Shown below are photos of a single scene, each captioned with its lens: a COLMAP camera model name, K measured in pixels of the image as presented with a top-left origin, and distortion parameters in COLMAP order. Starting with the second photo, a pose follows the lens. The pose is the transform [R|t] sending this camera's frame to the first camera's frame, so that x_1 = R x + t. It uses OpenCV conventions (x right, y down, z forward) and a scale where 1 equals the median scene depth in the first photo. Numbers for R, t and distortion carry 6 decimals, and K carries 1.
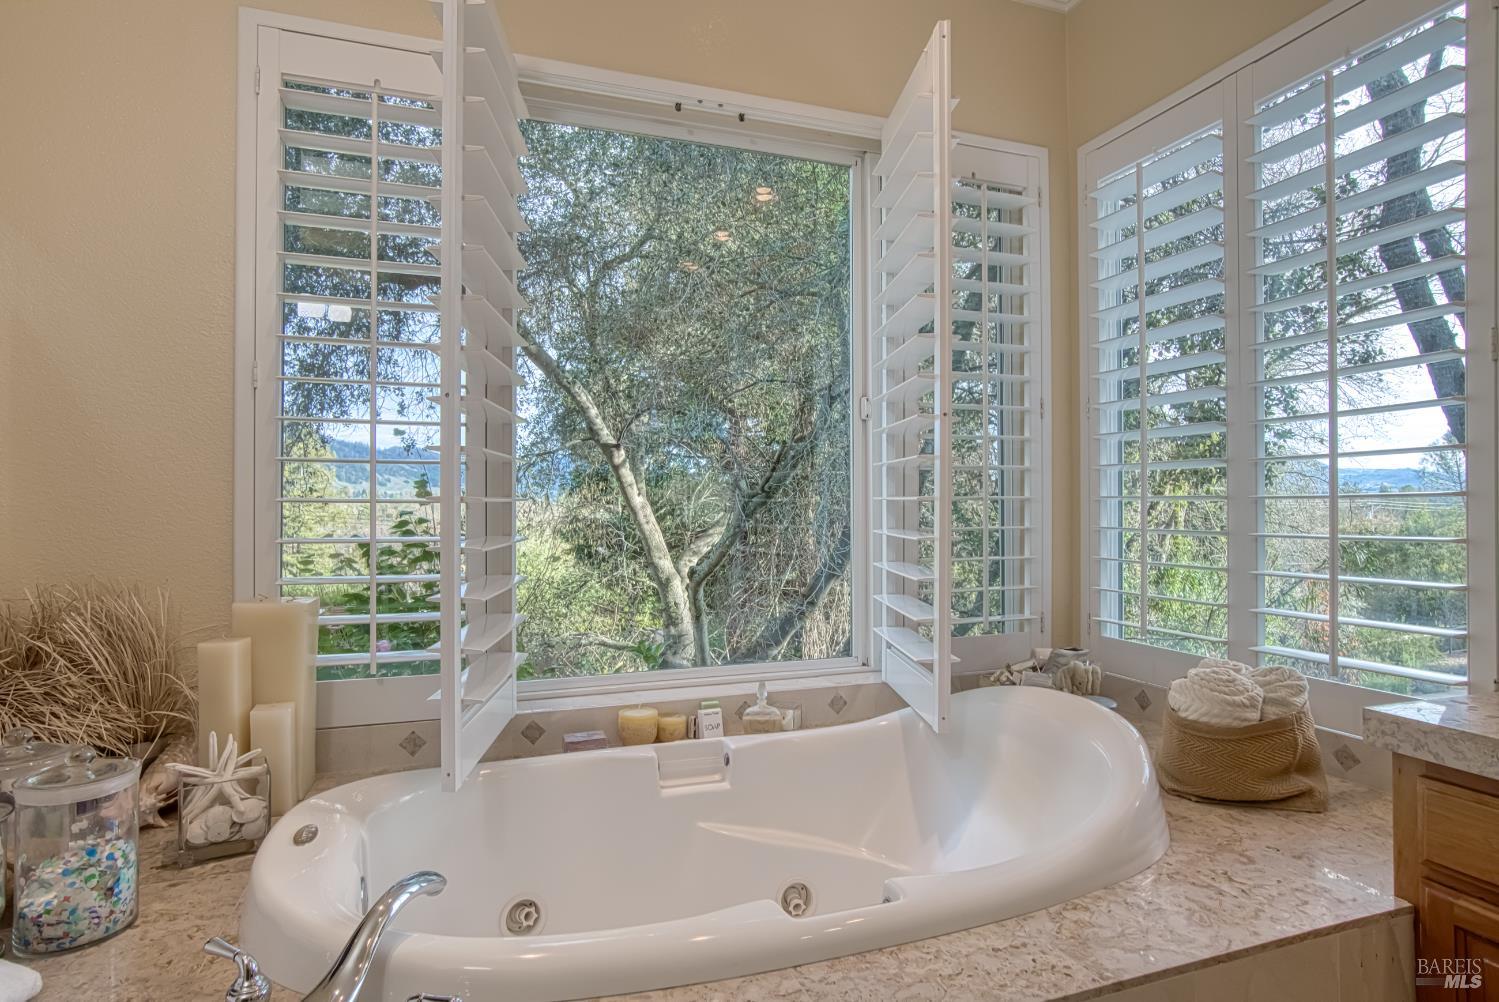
lens RADIAL K [[802.1, 0, 749.5], [0, 802.1, 501.0], [0, 0, 1]] dist [0.001617, 0.000398]
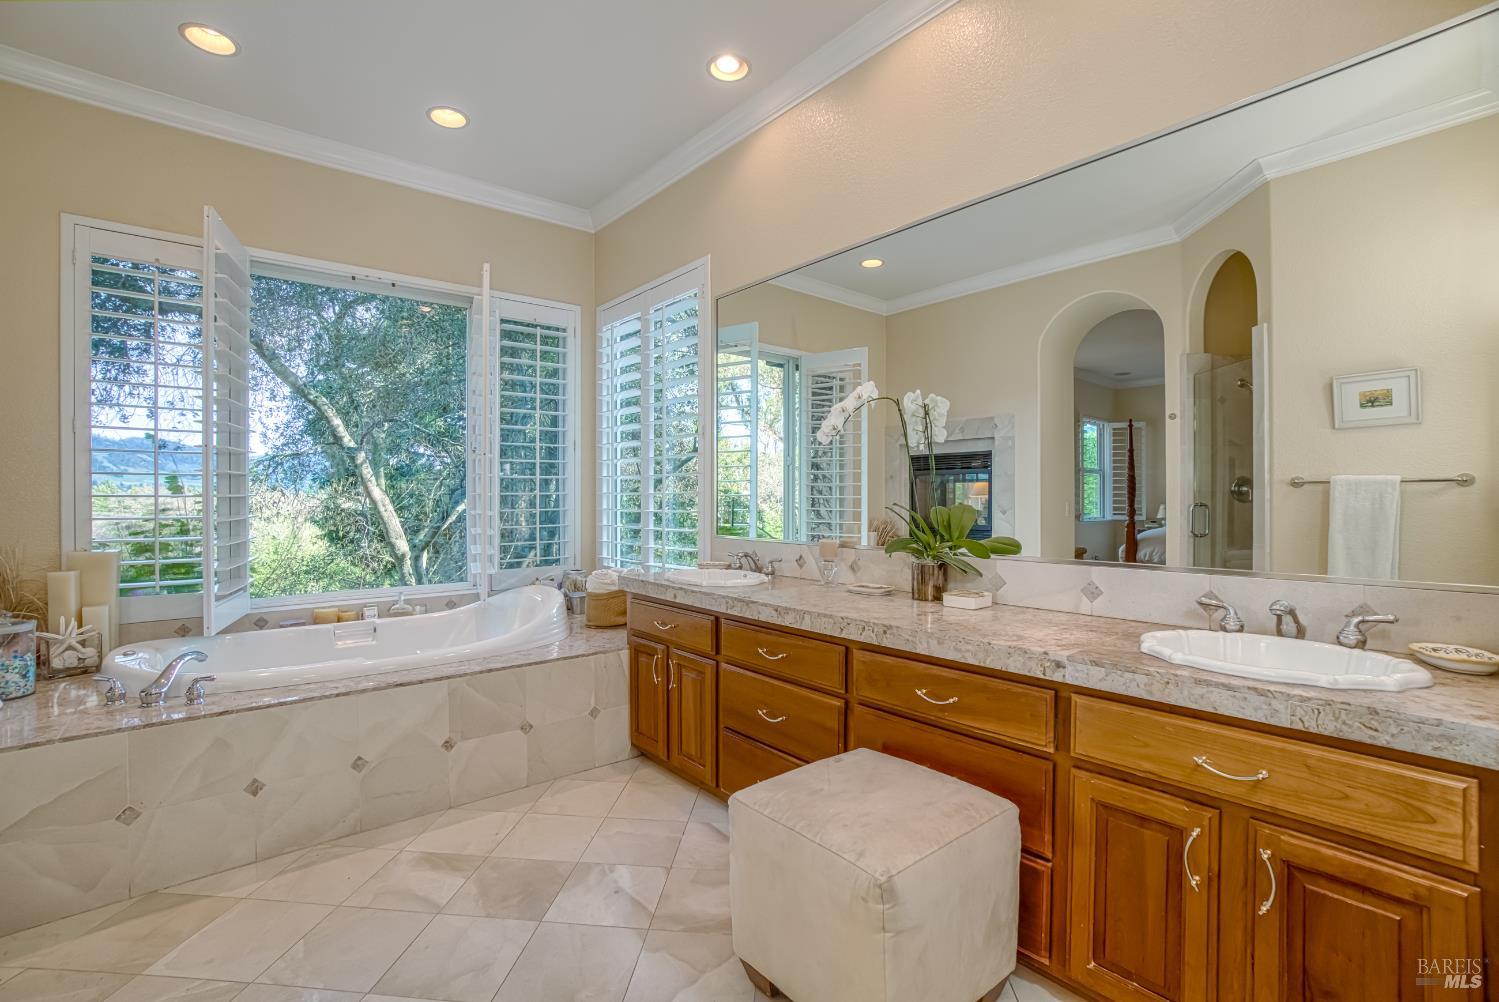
lens RADIAL K [[659.9, 0, 743.7], [0, 659.9, 502.3], [0, 0, 1]] dist [-0.065063, 0.023117]
pose [[0.939718, -0.003055, 0.341936, 0.056025], [-0.001875, 0.999899, 0.014088, -0.001503], [-0.341944, -0.013880, 0.939618, -0.155767]]
